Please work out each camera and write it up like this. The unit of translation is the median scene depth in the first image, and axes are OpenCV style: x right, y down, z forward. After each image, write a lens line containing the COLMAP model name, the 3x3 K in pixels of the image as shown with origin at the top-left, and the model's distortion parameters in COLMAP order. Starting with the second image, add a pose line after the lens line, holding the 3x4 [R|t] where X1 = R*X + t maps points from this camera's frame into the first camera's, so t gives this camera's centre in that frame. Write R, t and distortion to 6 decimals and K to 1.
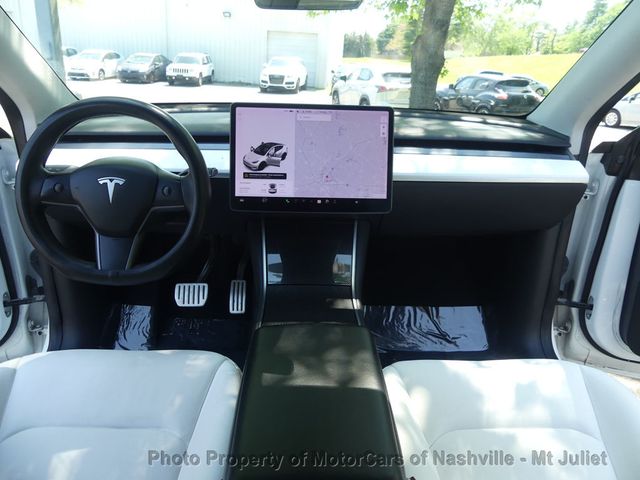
lens RADIAL K [[479.9, 0, 321.5], [0, 479.9, 238.6], [0, 0, 1]] dist [-0.015100, 0.015600]
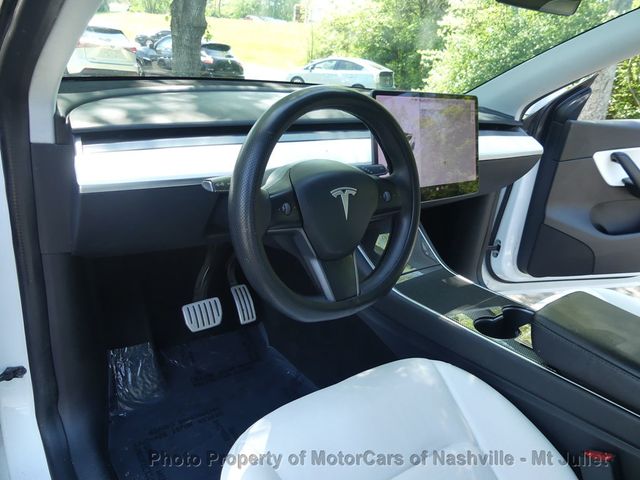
lens RADIAL K [[479.9, 0, 324.2], [0, 479.9, 247.5], [0, 0, 1]] dist [-0.015100, 0.015600]
pose [[0.806871, -0.172524, 0.564973, -0.550829], [0.120351, 0.984353, 0.128708, -0.079514], [-0.578338, -0.035856, 0.815009, 0.205048]]
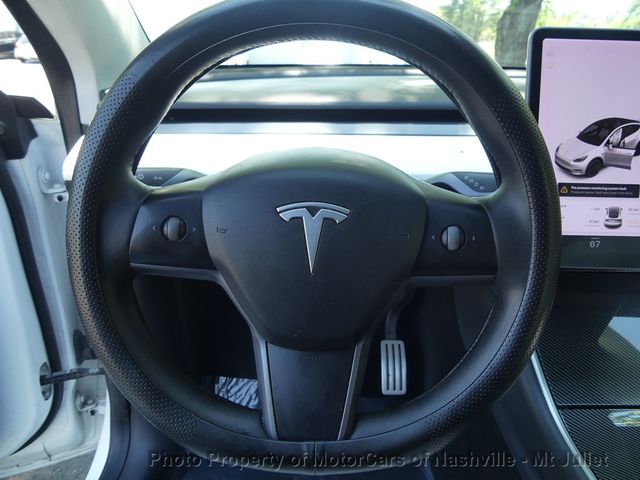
lens RADIAL K [[479.9, 0, 325.9], [0, 479.9, 236.9], [0, 0, 1]] dist [-0.015100, 0.015600]
pose [[0.998640, 0.006020, -0.051780, -0.238951], [-0.005604, 0.999951, 0.008180, -0.060667], [0.051827, -0.007878, 0.998625, 0.363516]]
